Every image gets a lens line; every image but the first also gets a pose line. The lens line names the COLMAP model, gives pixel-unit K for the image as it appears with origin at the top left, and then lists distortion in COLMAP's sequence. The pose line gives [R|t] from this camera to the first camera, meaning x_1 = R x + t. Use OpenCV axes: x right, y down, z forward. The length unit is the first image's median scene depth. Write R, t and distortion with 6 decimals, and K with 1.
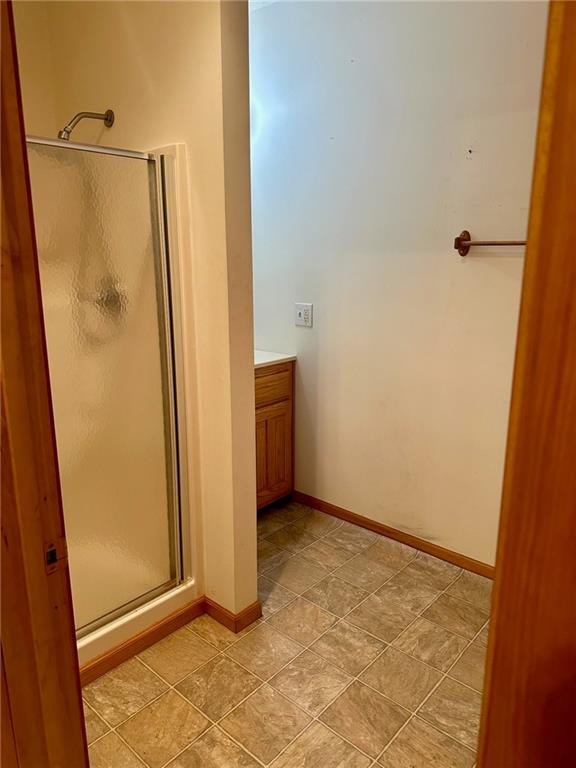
lens RADIAL K [[539.5, 0, 287.4], [0, 539.5, 383.8], [0, 0, 1]] dist [0.008740, -0.011997]
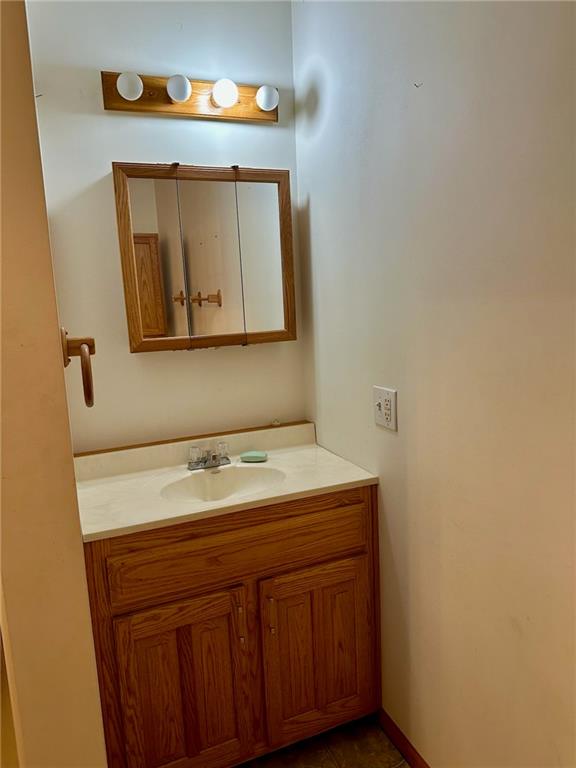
lens RADIAL K [[539.5, 0, 288.5], [0, 539.5, 383.6], [0, 0, 1]] dist [0.008740, -0.011997]
pose [[0.903232, 0.025008, -0.428423, 0.173218], [-0.057673, 0.996318, -0.063432, -0.109868], [0.425260, 0.082002, 0.901349, 0.452990]]
